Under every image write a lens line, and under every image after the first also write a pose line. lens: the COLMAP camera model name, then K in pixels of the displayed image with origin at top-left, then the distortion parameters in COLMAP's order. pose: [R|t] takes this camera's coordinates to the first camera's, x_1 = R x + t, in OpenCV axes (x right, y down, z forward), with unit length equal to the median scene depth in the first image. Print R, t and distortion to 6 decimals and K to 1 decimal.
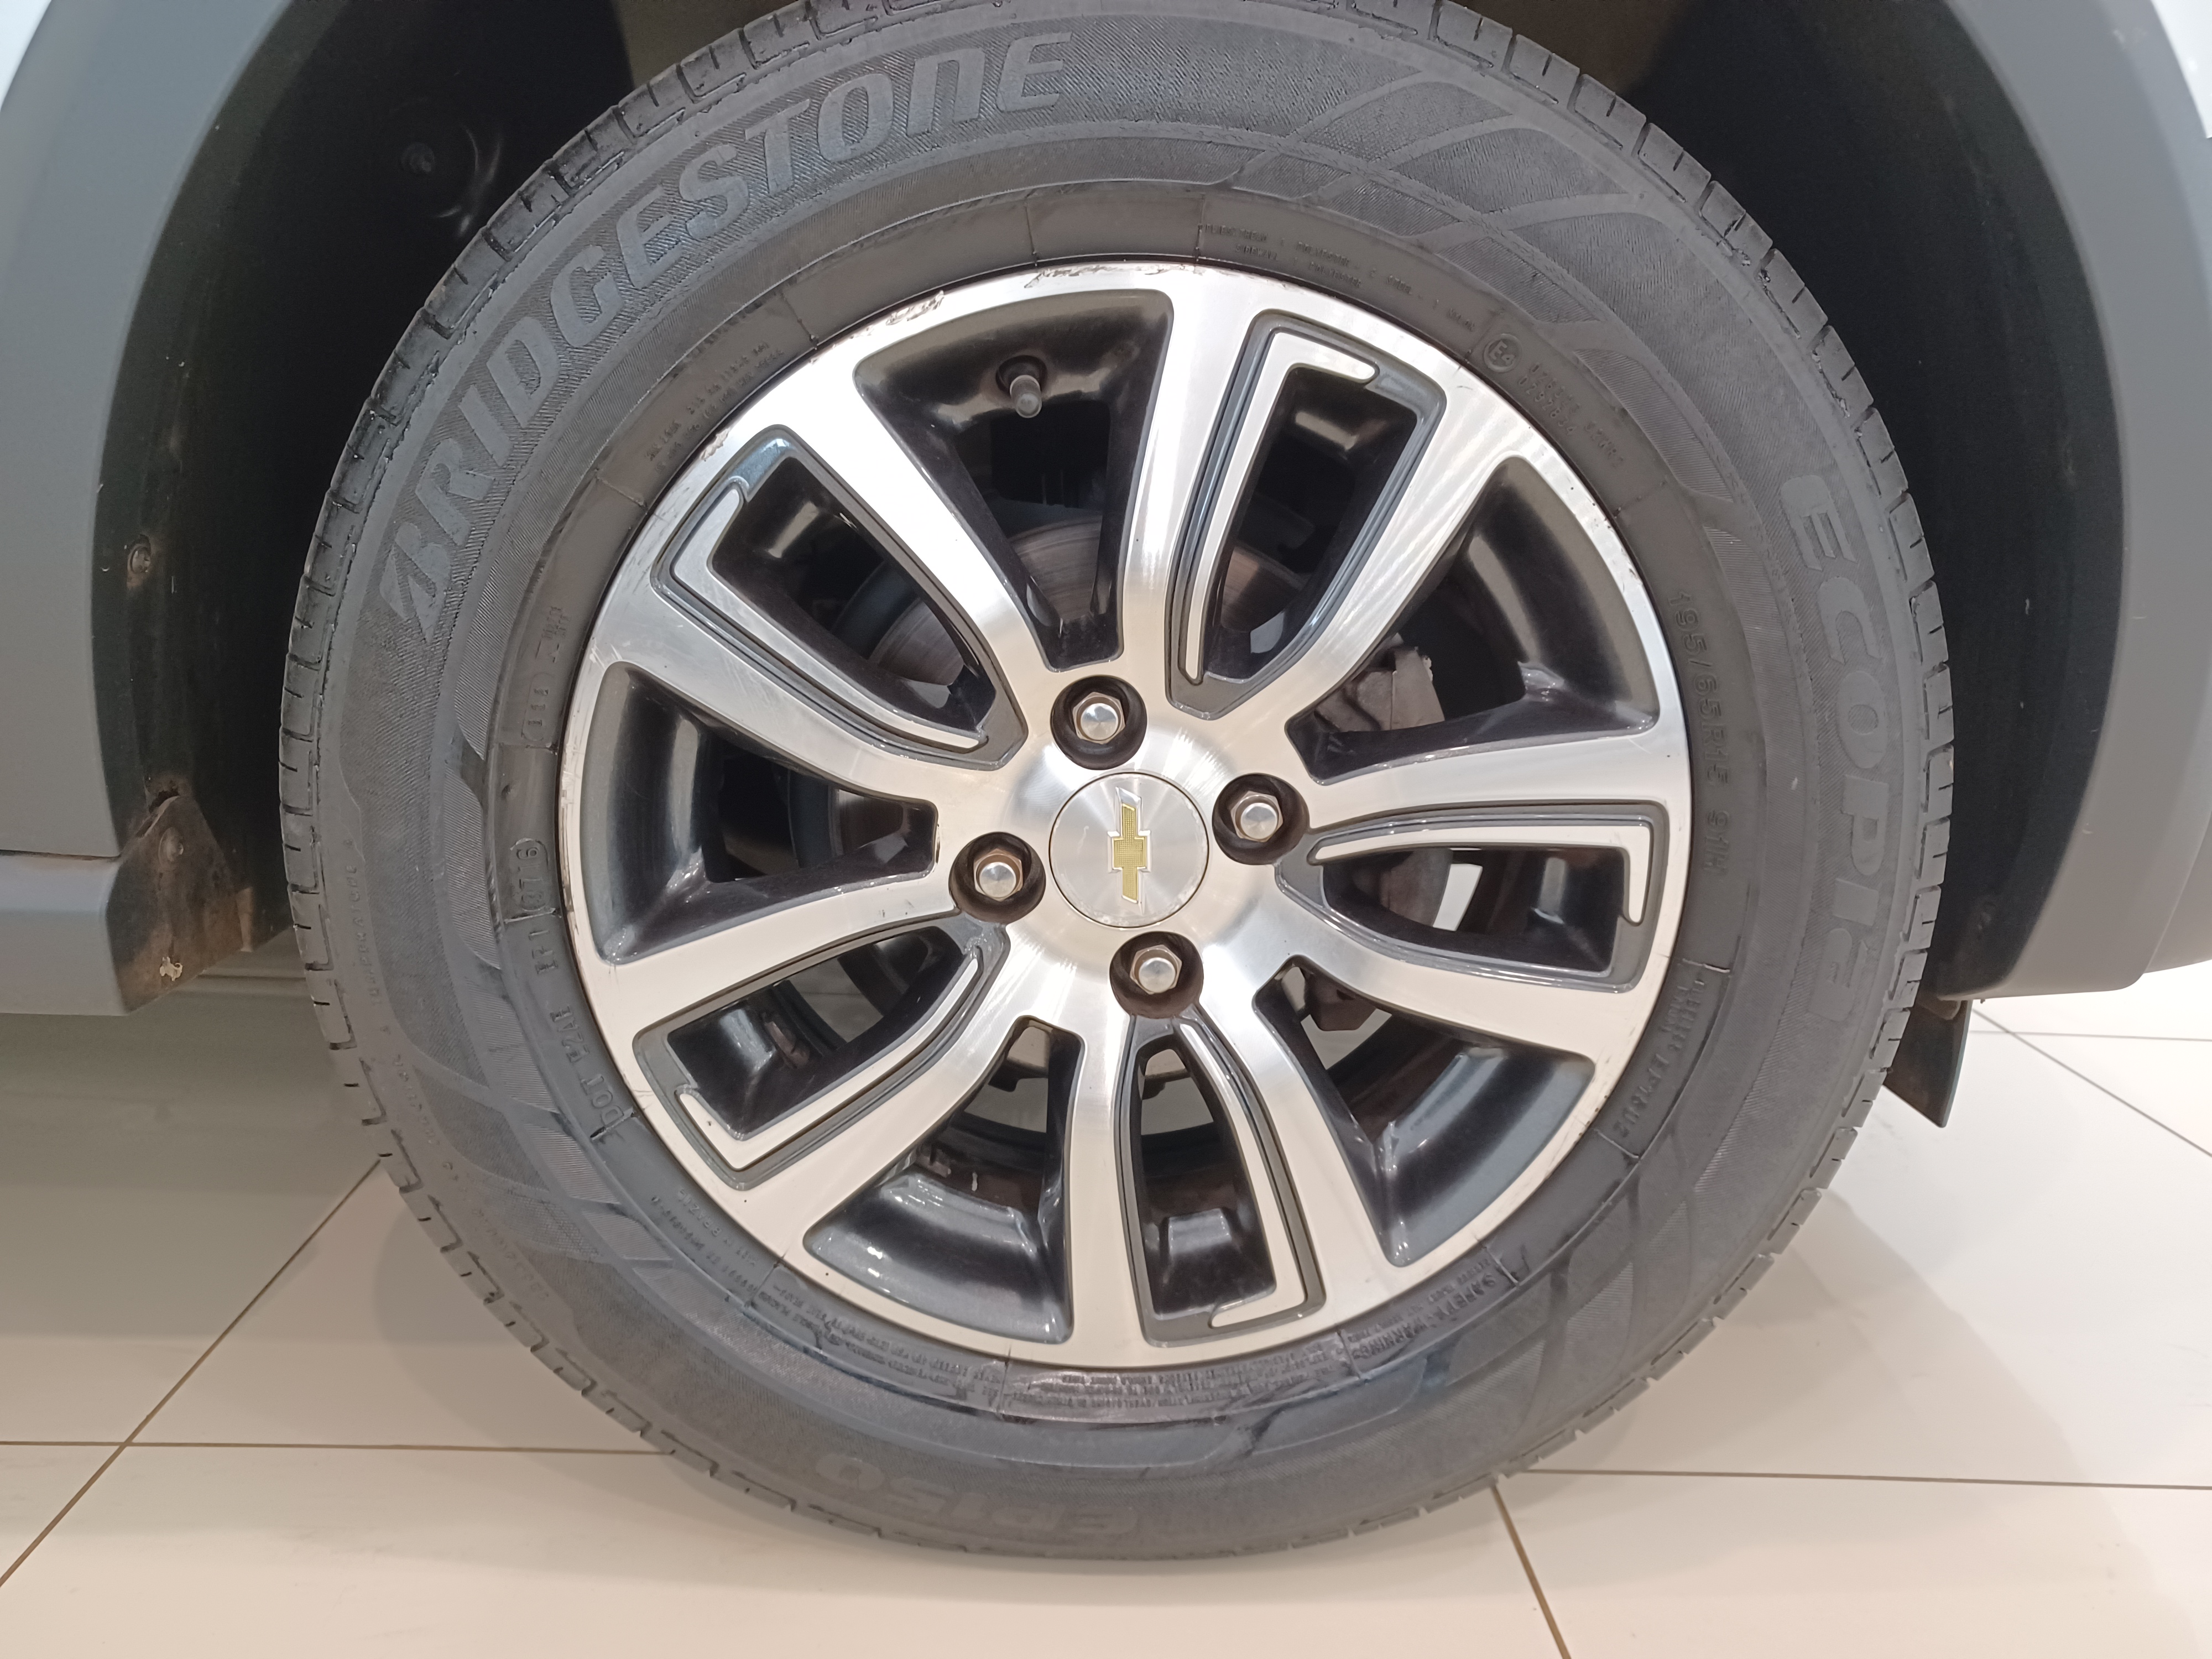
lens RADIAL K [[1501.6, 0, 1087.5], [0, 1501.6, 801.4], [0, 0, 1]] dist [0.099046, -0.002228]
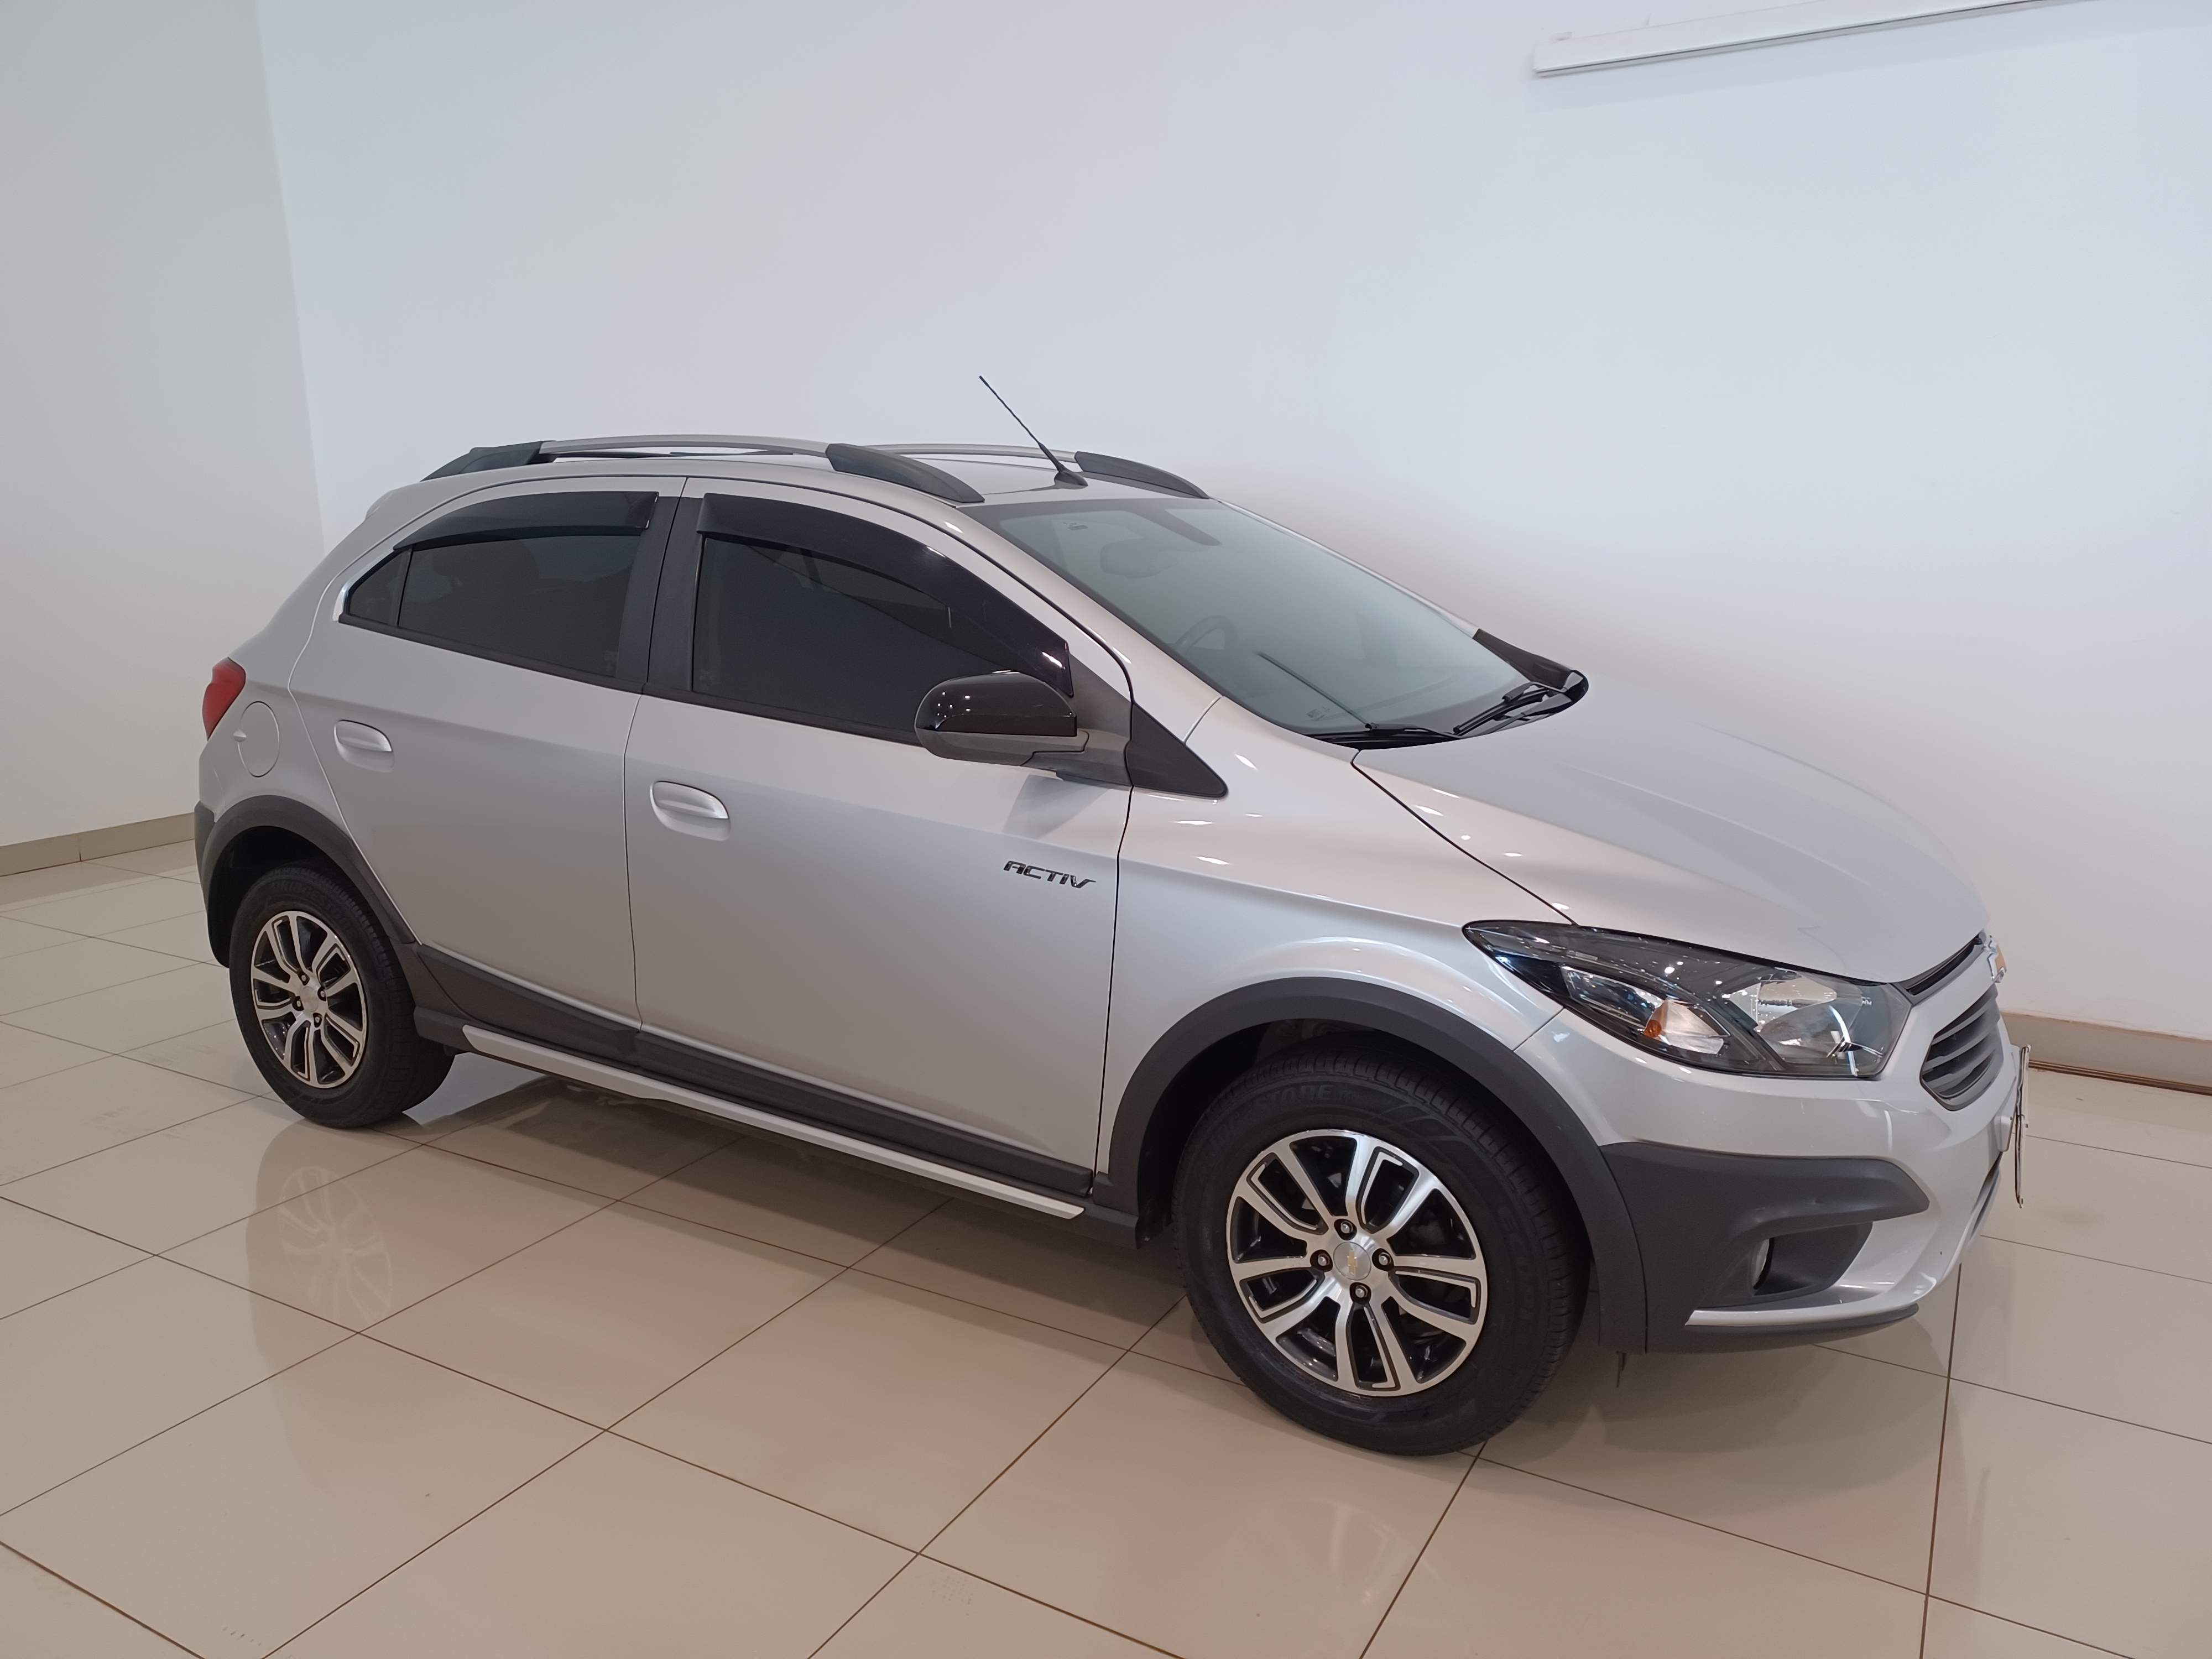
lens RADIAL K [[1501.6, 0, 1091.1], [0, 1501.6, 846.5], [0, 0, 1]] dist [0.099046, -0.002228]
pose [[0.852705, 0.055108, -0.519478, 1.485799], [-0.066039, 0.997814, -0.002549, -1.022891], [0.518202, 0.036479, 0.854480, -2.888456]]
